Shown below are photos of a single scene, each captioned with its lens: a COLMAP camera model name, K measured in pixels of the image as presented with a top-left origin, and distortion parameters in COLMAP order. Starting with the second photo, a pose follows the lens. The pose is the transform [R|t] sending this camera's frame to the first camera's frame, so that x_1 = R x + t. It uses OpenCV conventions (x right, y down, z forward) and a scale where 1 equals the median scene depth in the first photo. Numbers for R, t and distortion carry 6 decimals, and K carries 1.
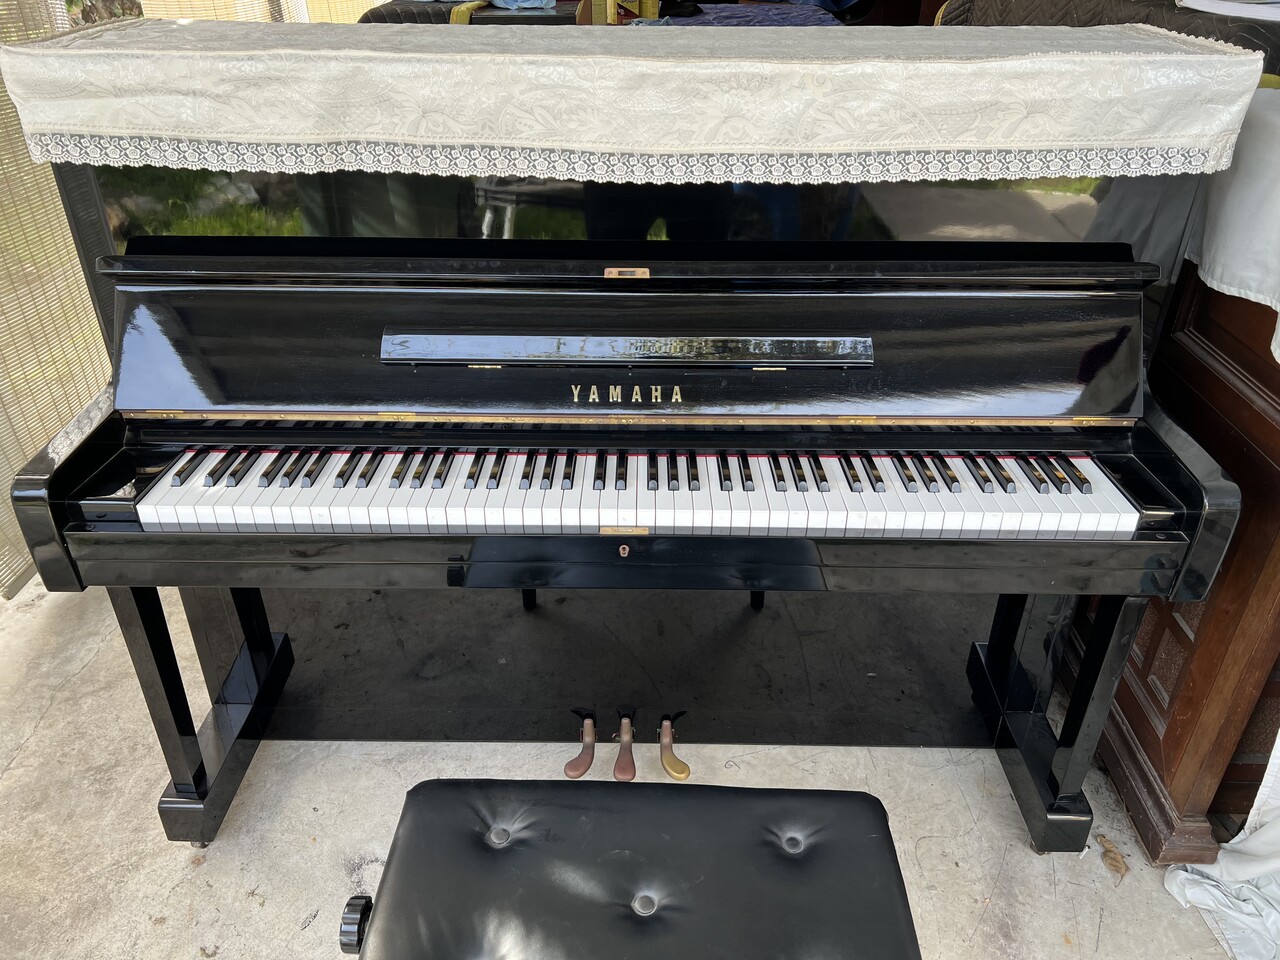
lens RADIAL K [[964.0, 0, 640.0], [0, 964.0, 480.0], [0, 0, 1]] dist [0.008647, 0.004485]
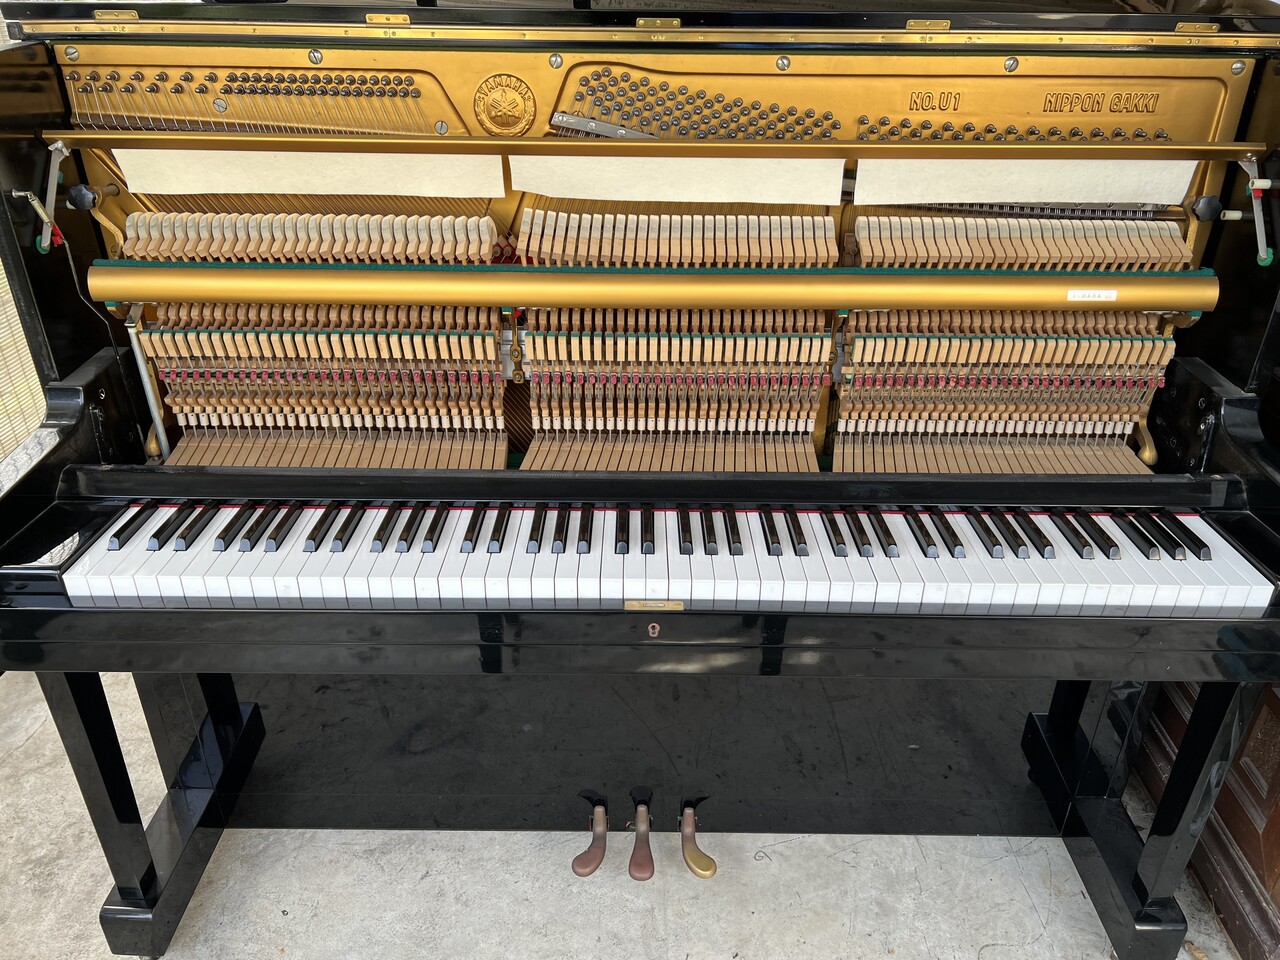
lens RADIAL K [[967.8, 0, 640.0], [0, 967.8, 480.0], [0, 0, 1]] dist [-0.001535, -0.002474]
pose [[0.999961, 0.001744, 0.008660, -0.025675], [-0.001484, 0.999552, -0.029898, -0.021515], [-0.008709, 0.029884, 0.999515, 0.118879]]
